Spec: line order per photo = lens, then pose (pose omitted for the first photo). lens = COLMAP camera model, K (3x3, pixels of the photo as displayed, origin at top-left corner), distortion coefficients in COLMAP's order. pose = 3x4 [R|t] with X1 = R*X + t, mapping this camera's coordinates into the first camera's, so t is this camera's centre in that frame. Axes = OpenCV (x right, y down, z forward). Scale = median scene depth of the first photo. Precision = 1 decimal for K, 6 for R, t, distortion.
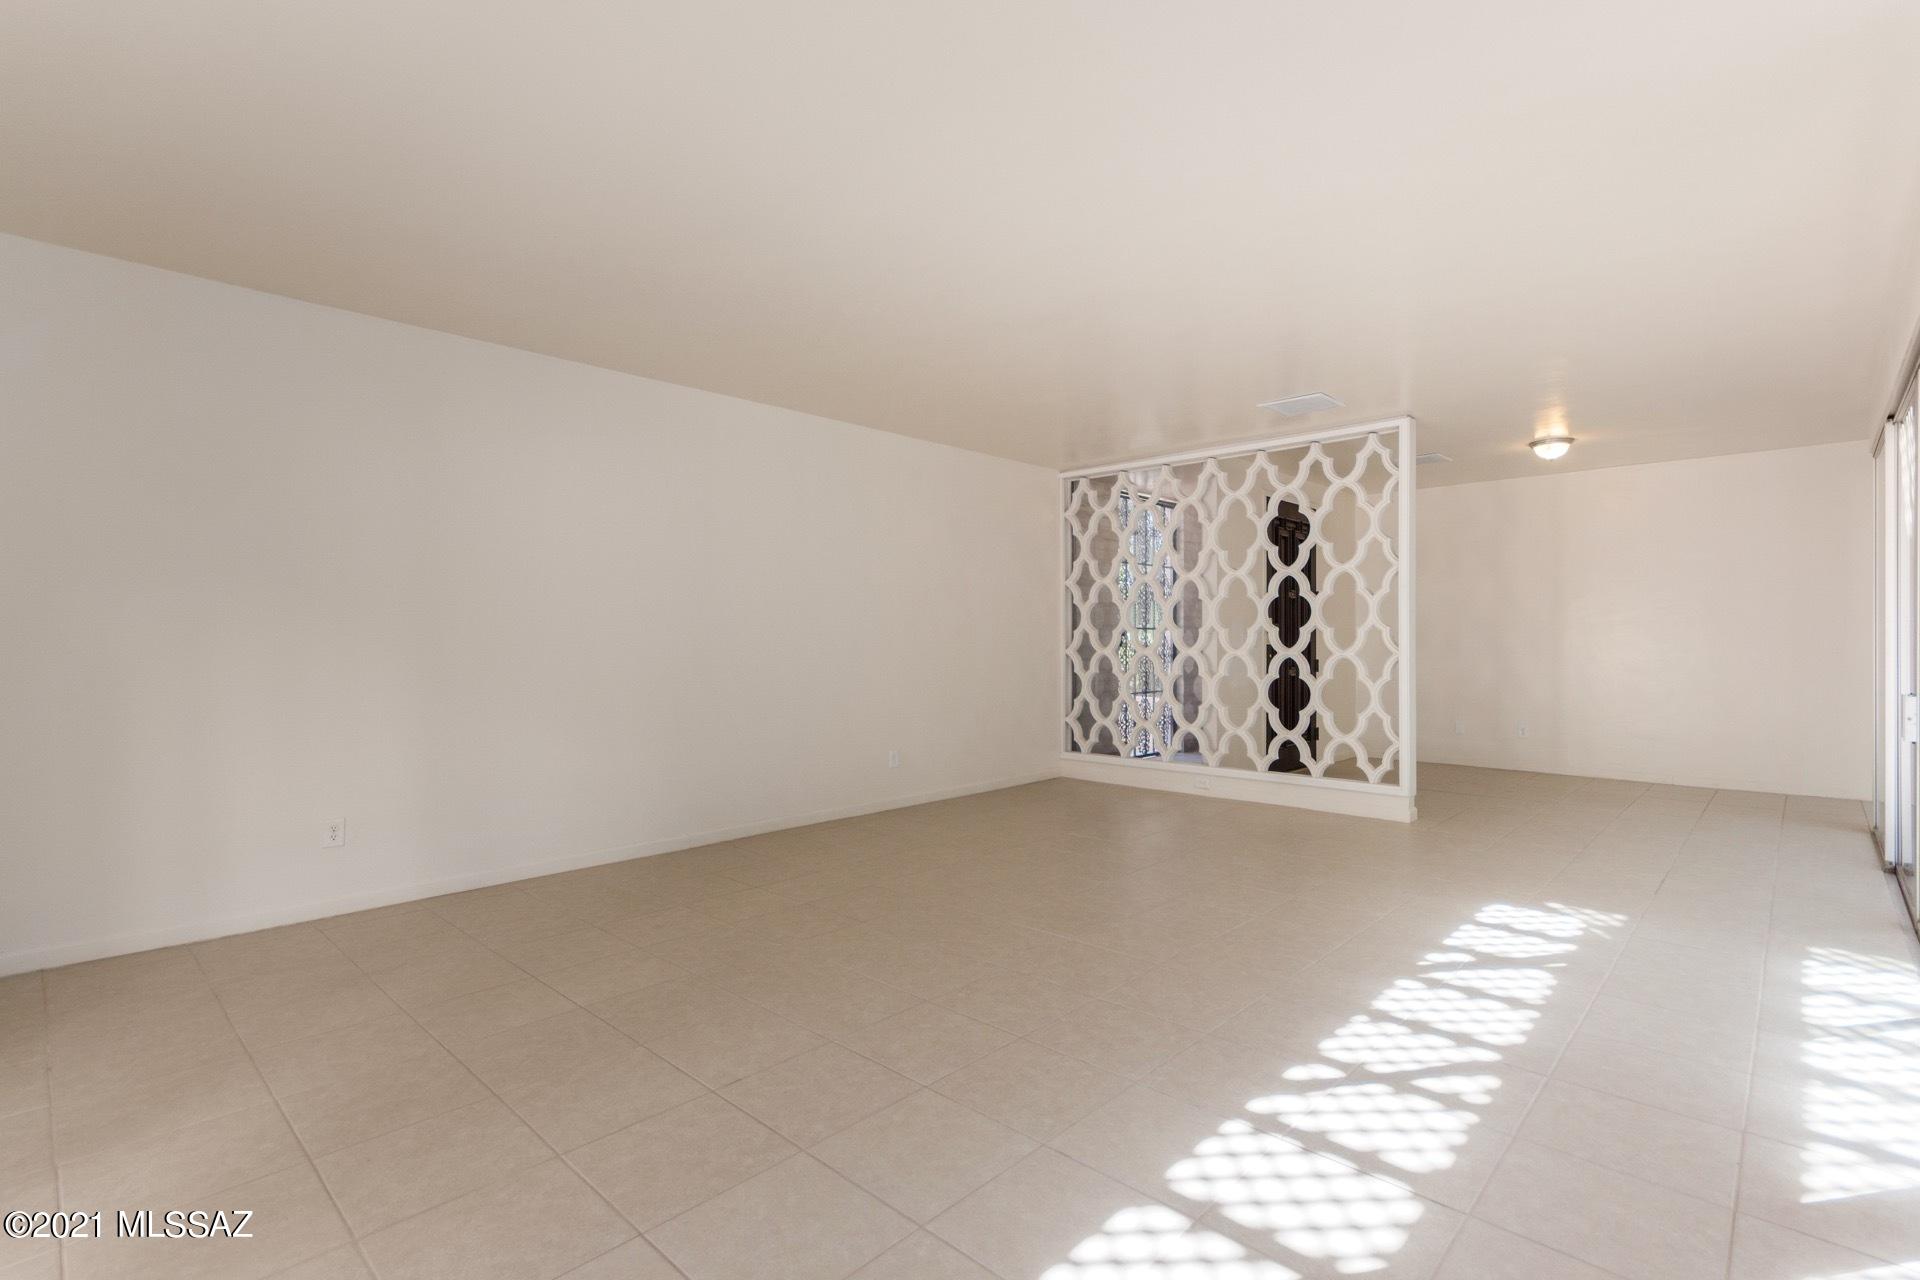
lens RADIAL K [[879.4, 0, 960.0], [0, 879.4, 640.0], [0, 0, 1]] dist [-0.000223, -0.000163]
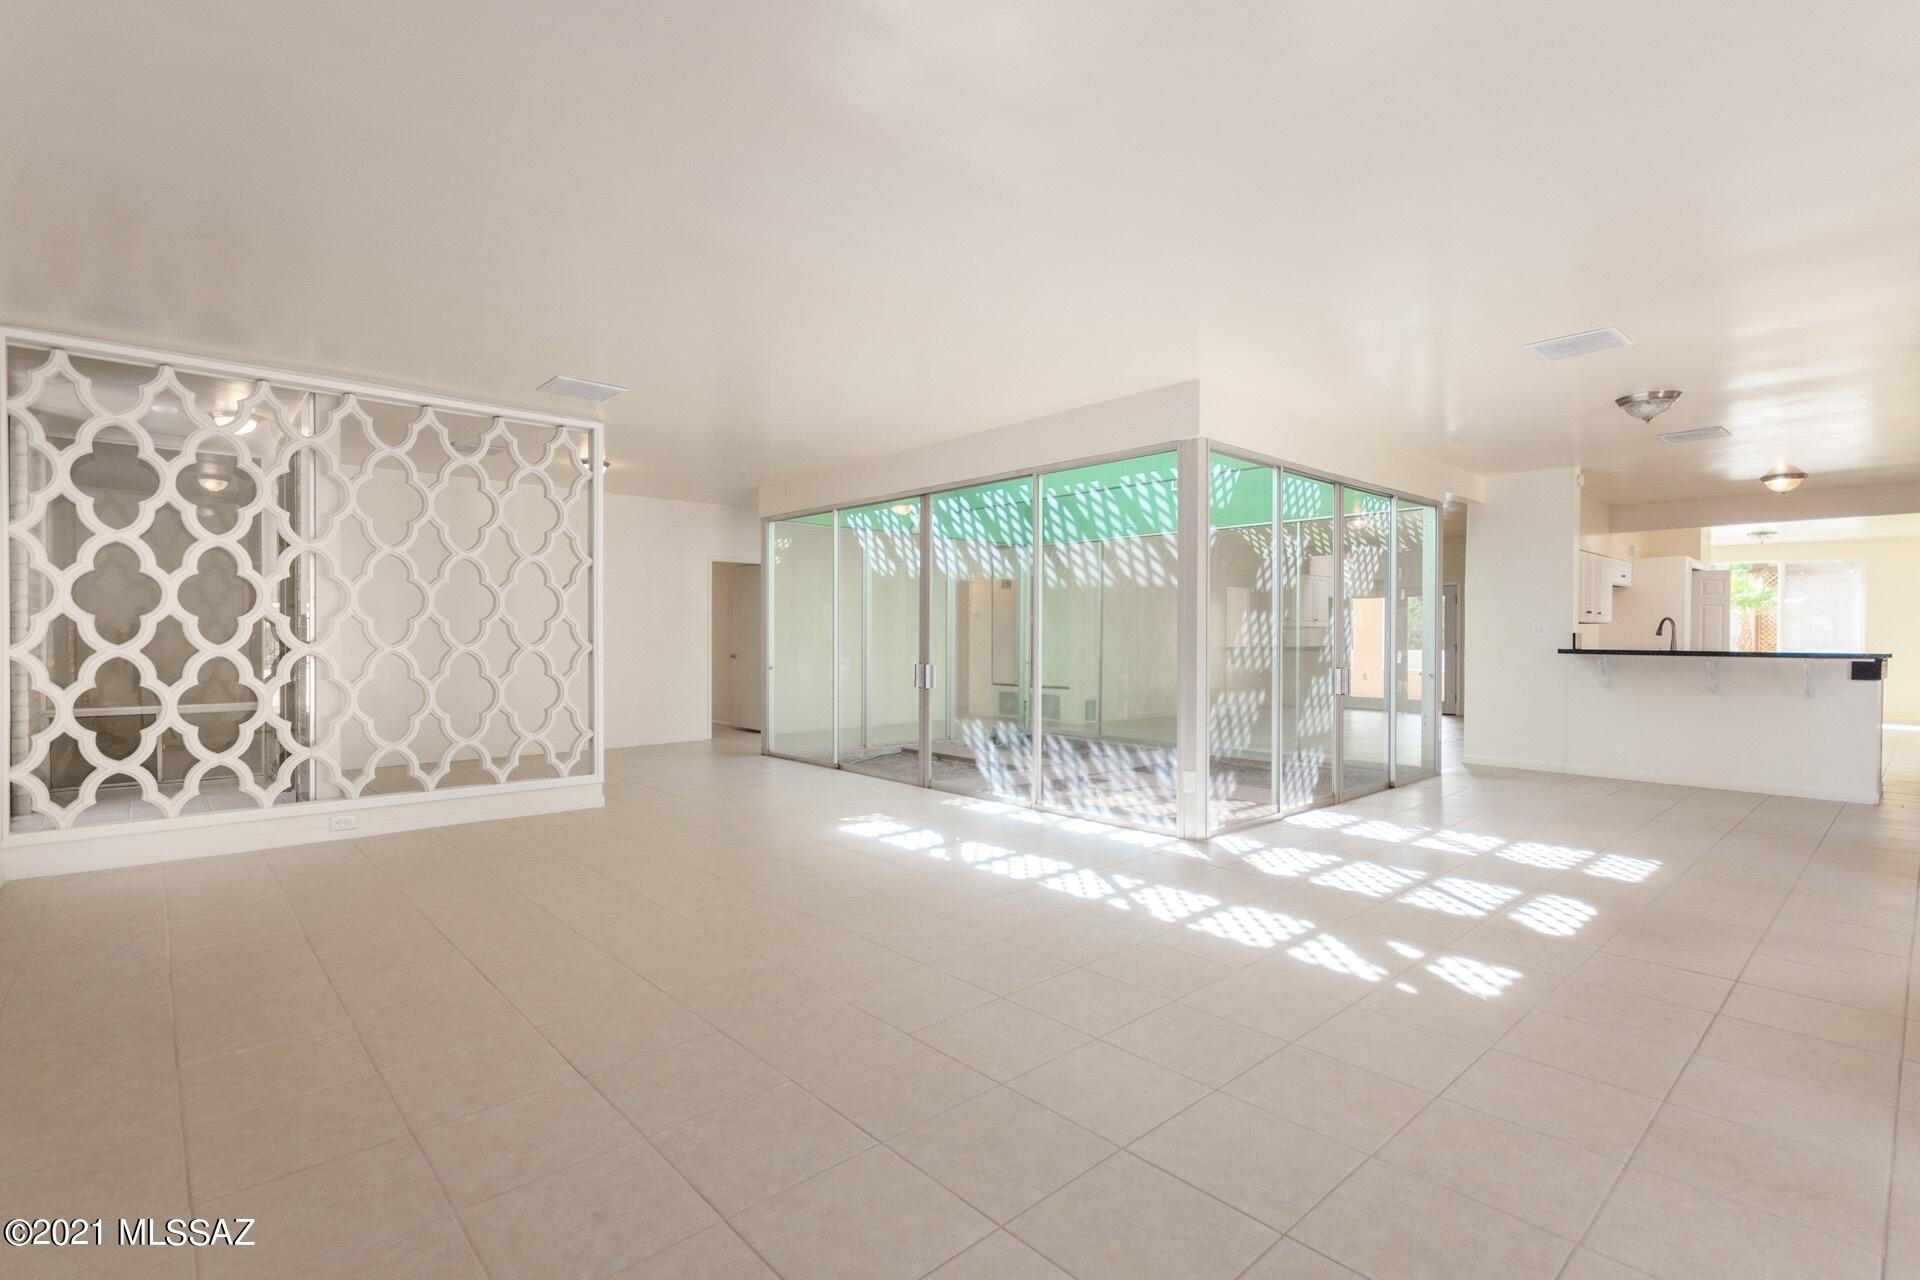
lens RADIAL K [[901.1, 0, 960.0], [0, 901.1, 640.0], [0, 0, 1]] dist [0.001799, 0.000398]
pose [[0.082036, -0.003616, 0.996623, -1.133183], [-0.001859, 0.999991, 0.003781, 0.006095], [-0.996628, -0.002163, 0.082028, 1.043106]]
